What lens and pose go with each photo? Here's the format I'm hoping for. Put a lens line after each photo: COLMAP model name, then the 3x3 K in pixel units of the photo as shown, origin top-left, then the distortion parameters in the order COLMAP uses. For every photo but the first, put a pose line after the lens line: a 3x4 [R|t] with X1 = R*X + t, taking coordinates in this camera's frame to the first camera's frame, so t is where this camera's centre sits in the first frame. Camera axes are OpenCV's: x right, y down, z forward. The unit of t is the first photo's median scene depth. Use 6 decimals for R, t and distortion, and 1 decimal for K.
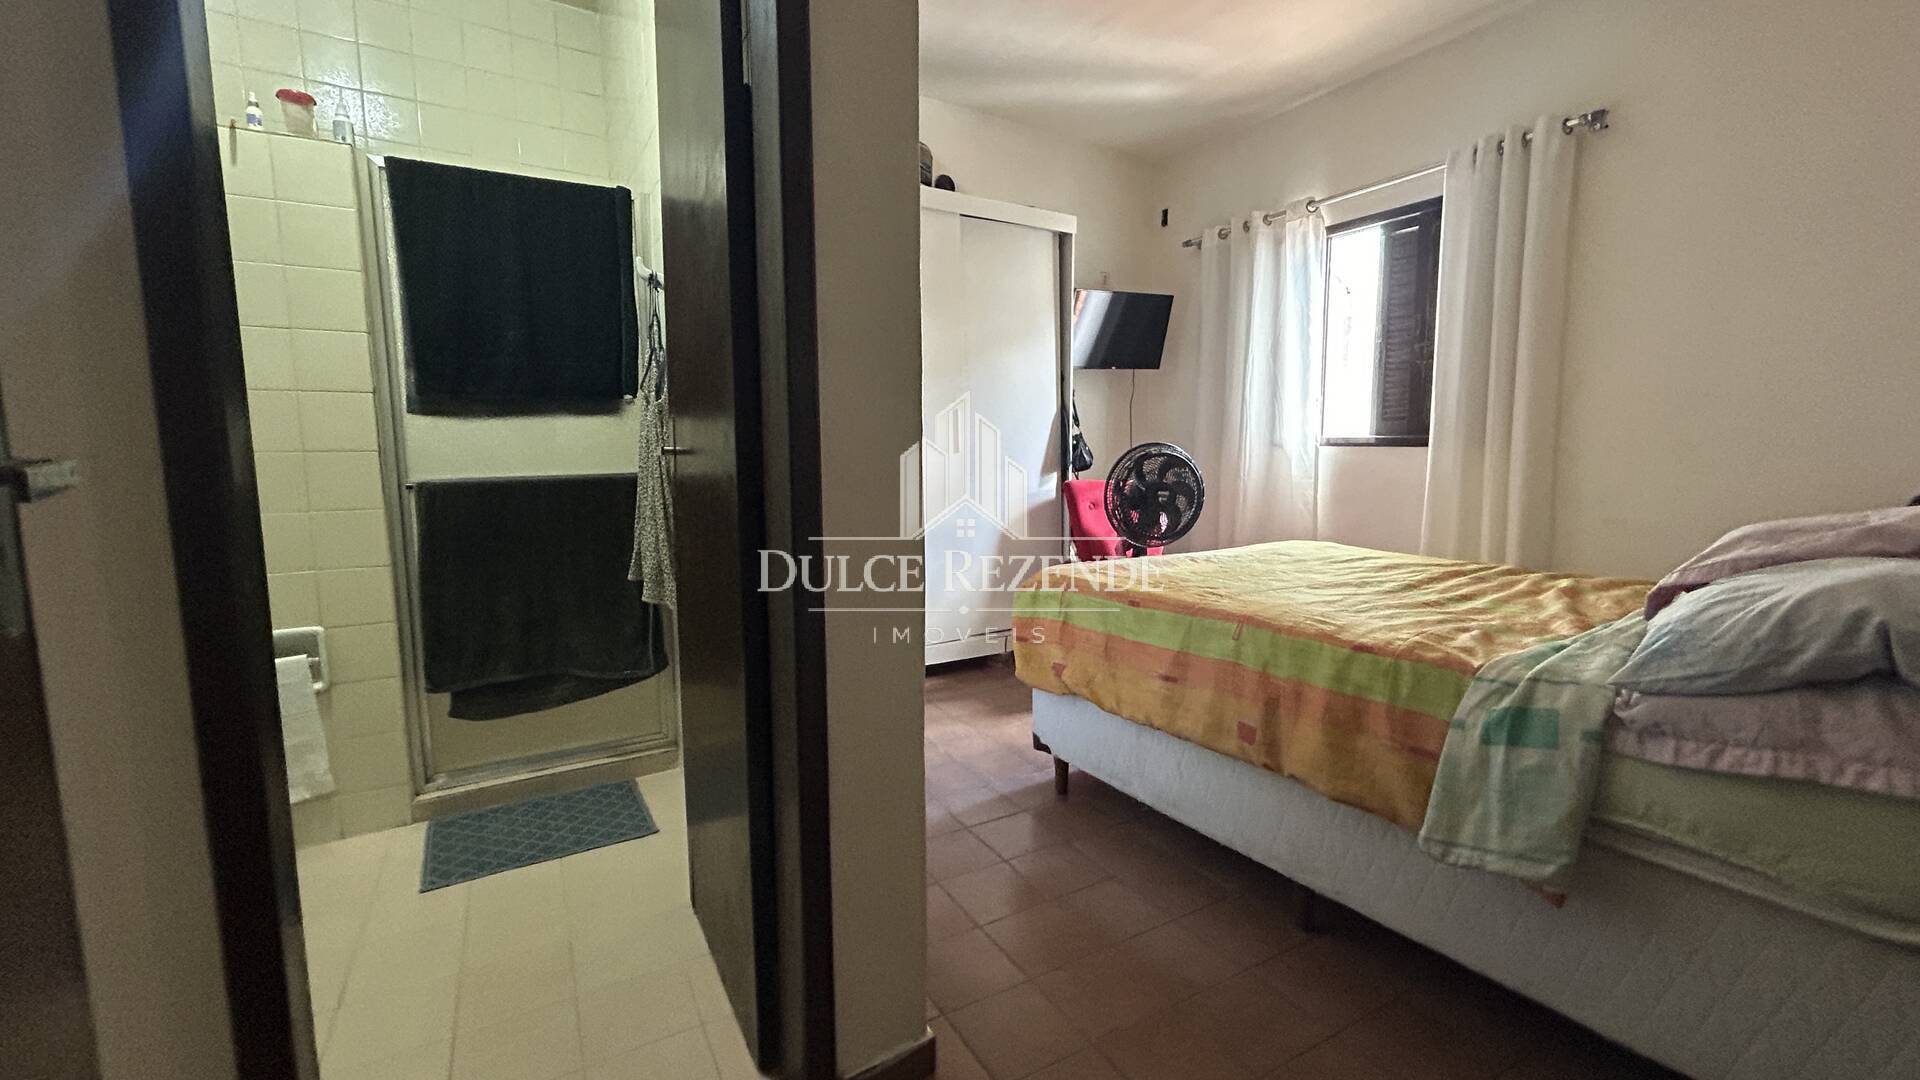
lens RADIAL K [[784.3, 0, 960.5], [0, 784.3, 539.4], [0, 0, 1]] dist [0.000270, 0.001589]
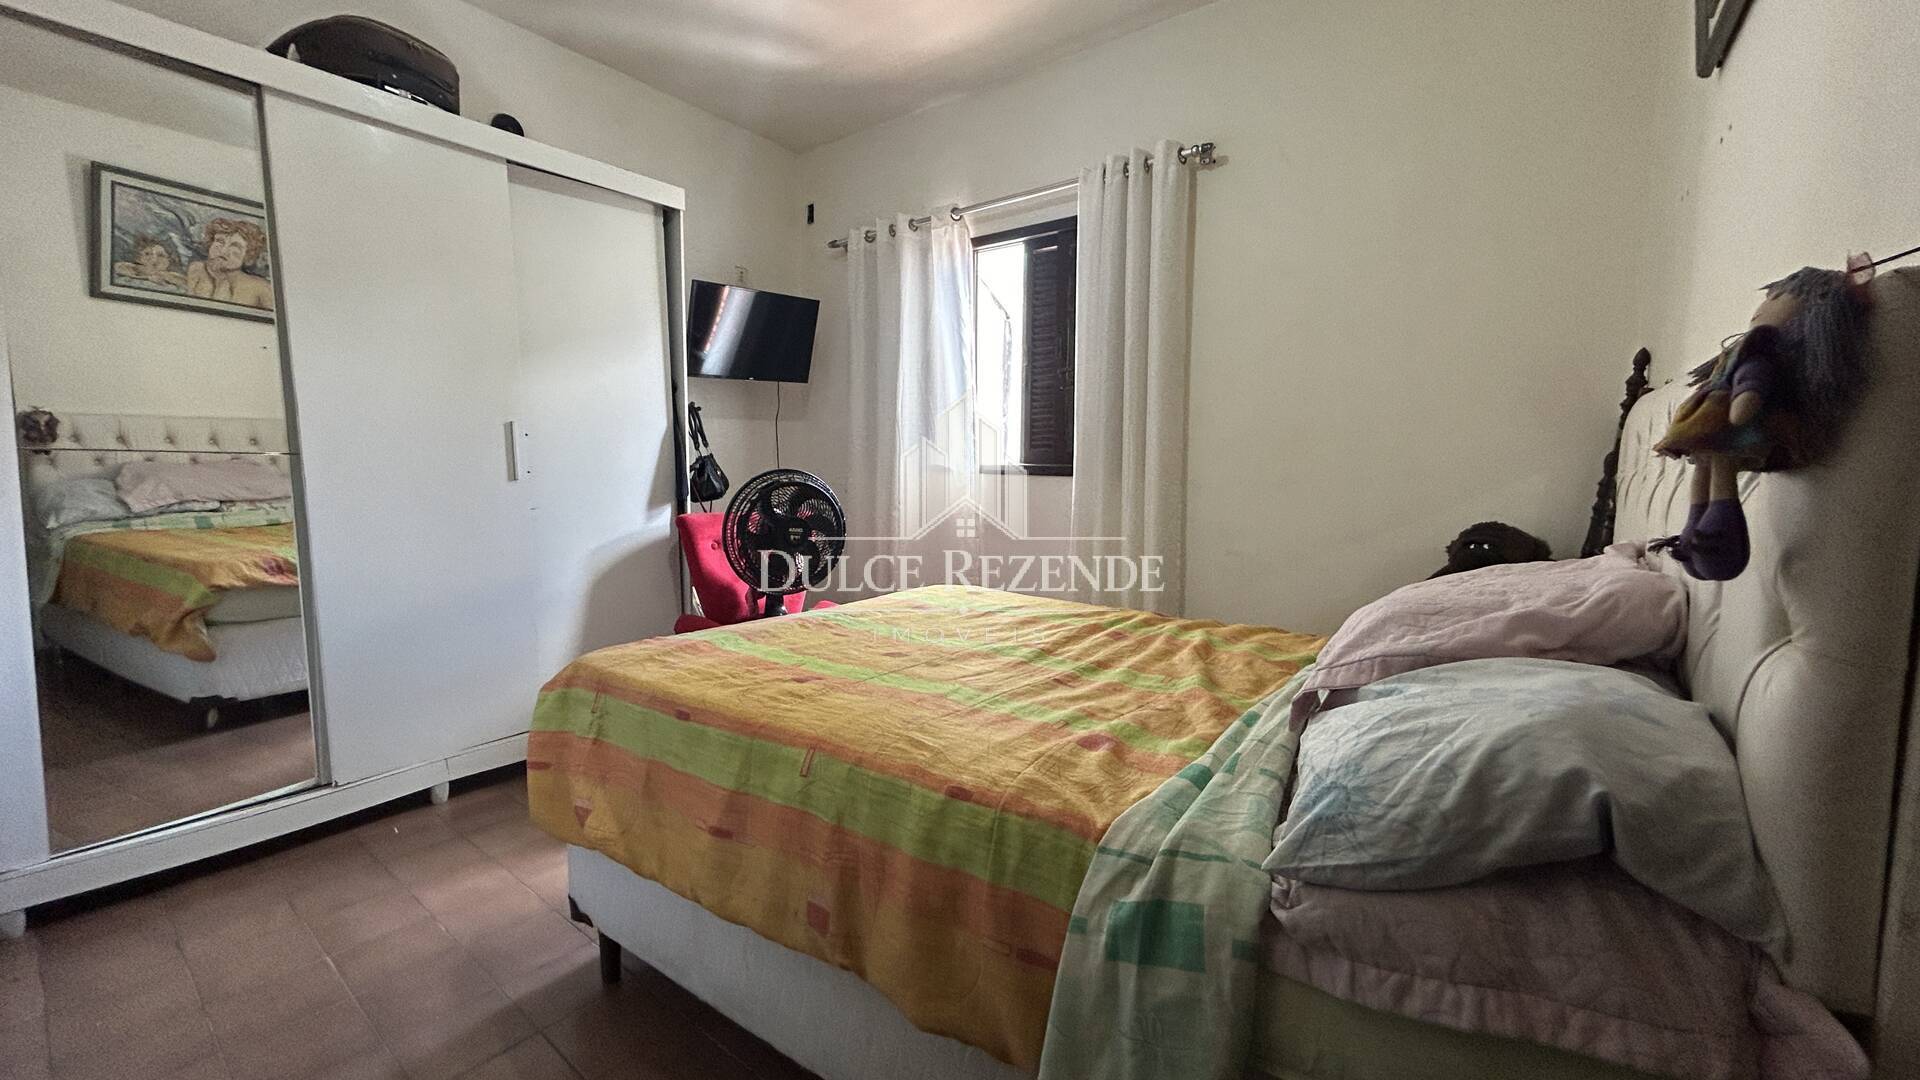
lens RADIAL K [[784.3, 0, 962.8], [0, 784.3, 541.1], [0, 0, 1]] dist [0.000270, 0.001589]
pose [[0.931294, -0.024266, 0.363460, 0.192525], [0.030544, 0.999467, -0.011533, -0.051360], [-0.362986, 0.021842, 0.931539, 0.254228]]
